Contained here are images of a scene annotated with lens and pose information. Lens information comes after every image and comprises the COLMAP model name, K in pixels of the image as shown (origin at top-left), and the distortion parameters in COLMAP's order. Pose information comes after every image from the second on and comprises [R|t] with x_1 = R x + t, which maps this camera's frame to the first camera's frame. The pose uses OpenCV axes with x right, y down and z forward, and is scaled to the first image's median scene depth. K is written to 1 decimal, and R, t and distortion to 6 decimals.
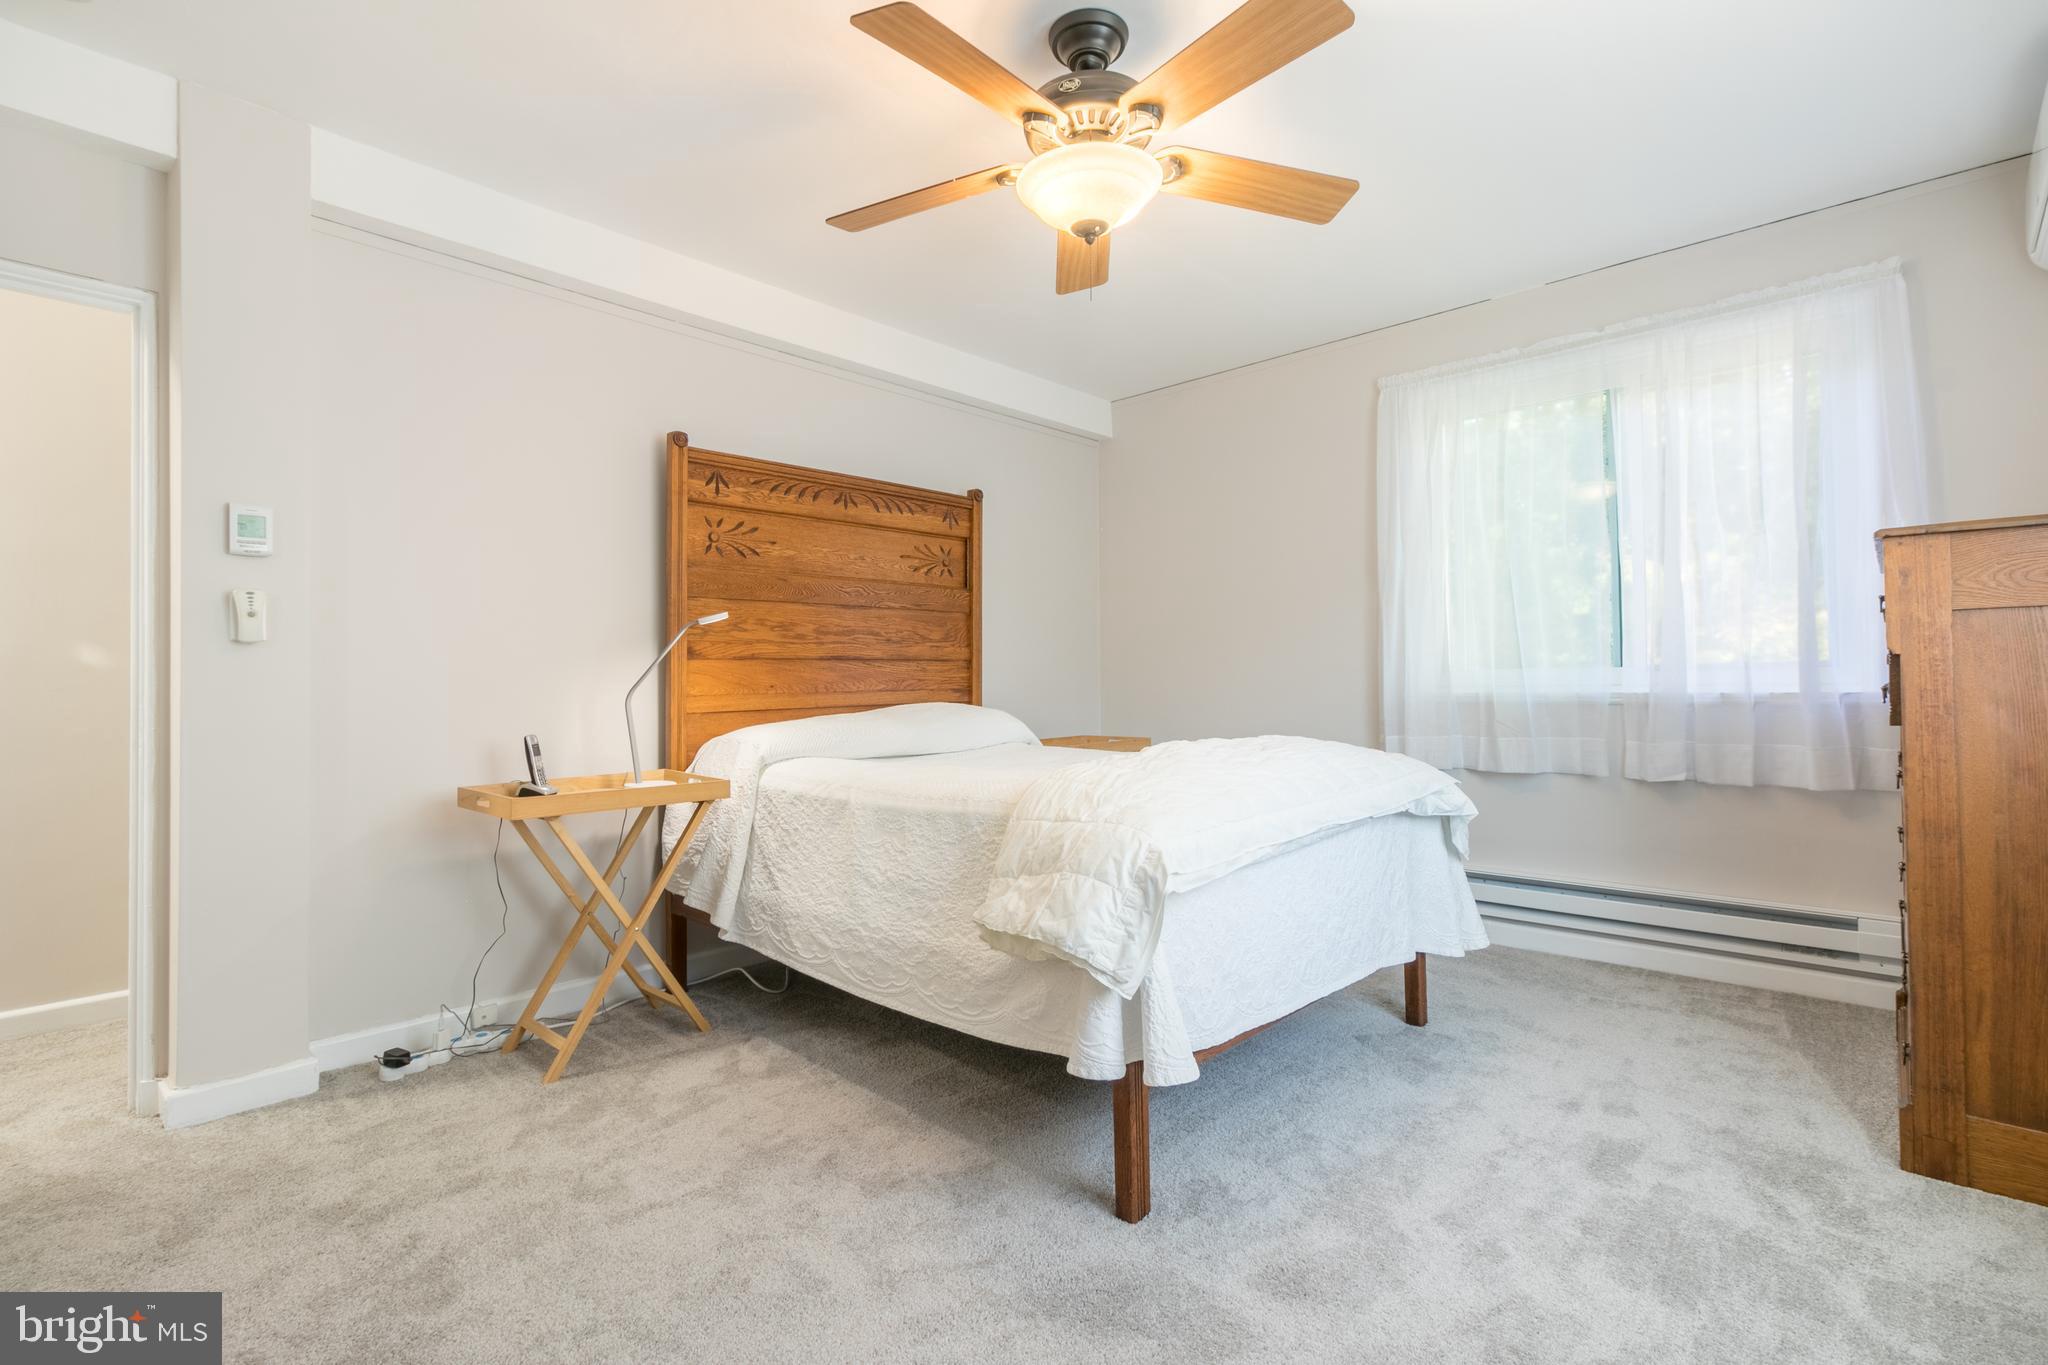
lens RADIAL K [[948.9, 0, 1026.3], [0, 948.9, 667.3], [0, 0, 1]] dist [0.003203, 0.001569]
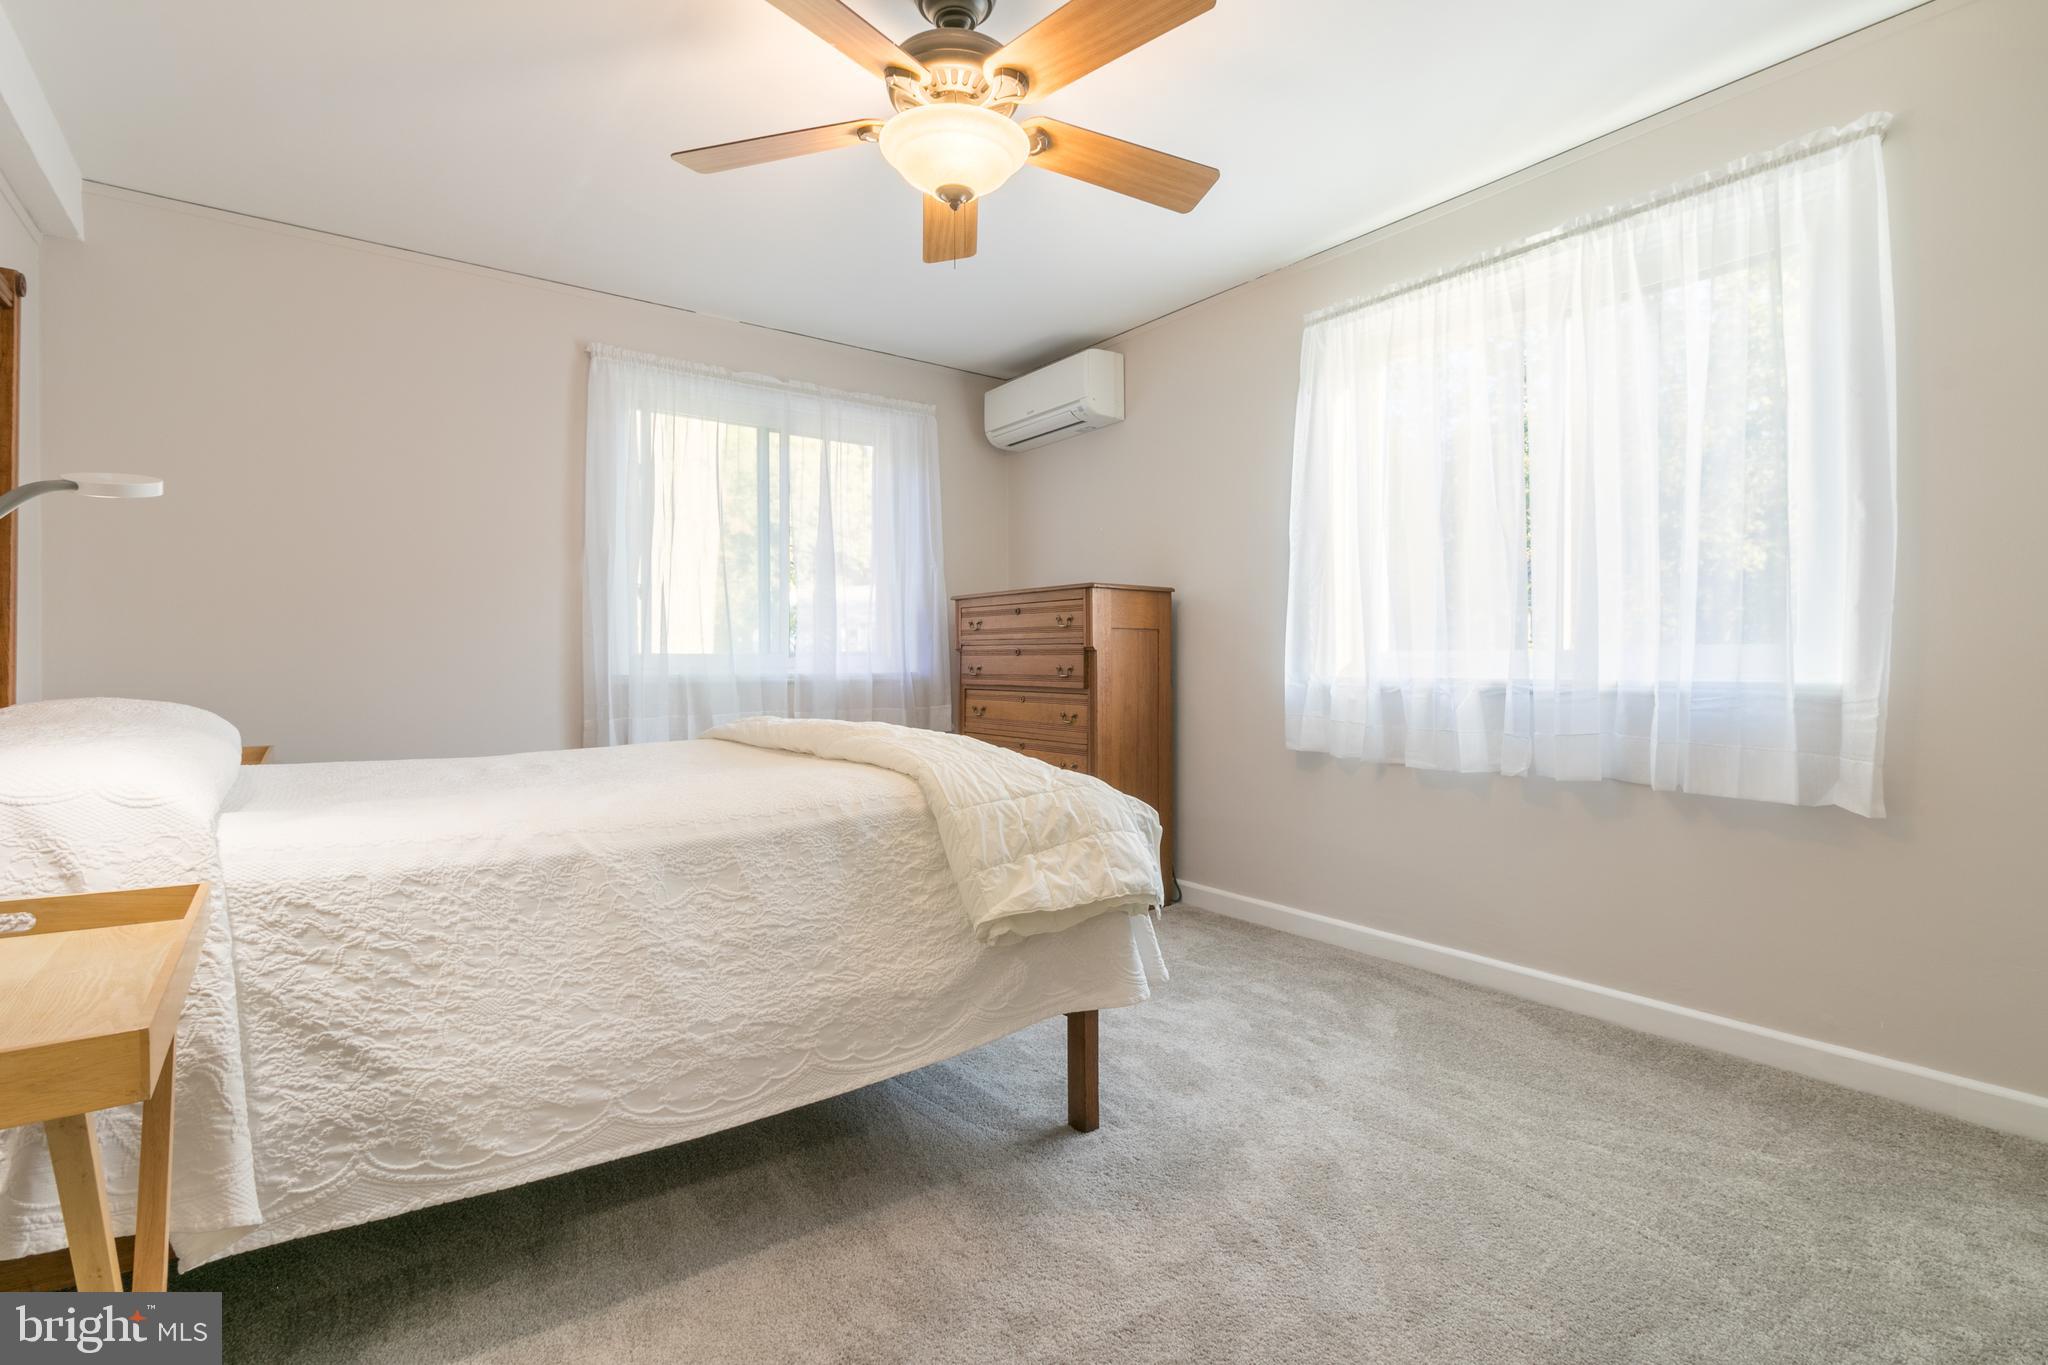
lens RADIAL K [[958.6, 0, 1021.2], [0, 958.6, 666.0], [0, 0, 1]] dist [0.005871, -0.000018]
pose [[0.166515, 0.008044, 0.986006, -0.777410], [-0.017994, 0.999825, -0.005118, 0.021252], [-0.985875, -0.016890, 0.166631, 0.661804]]
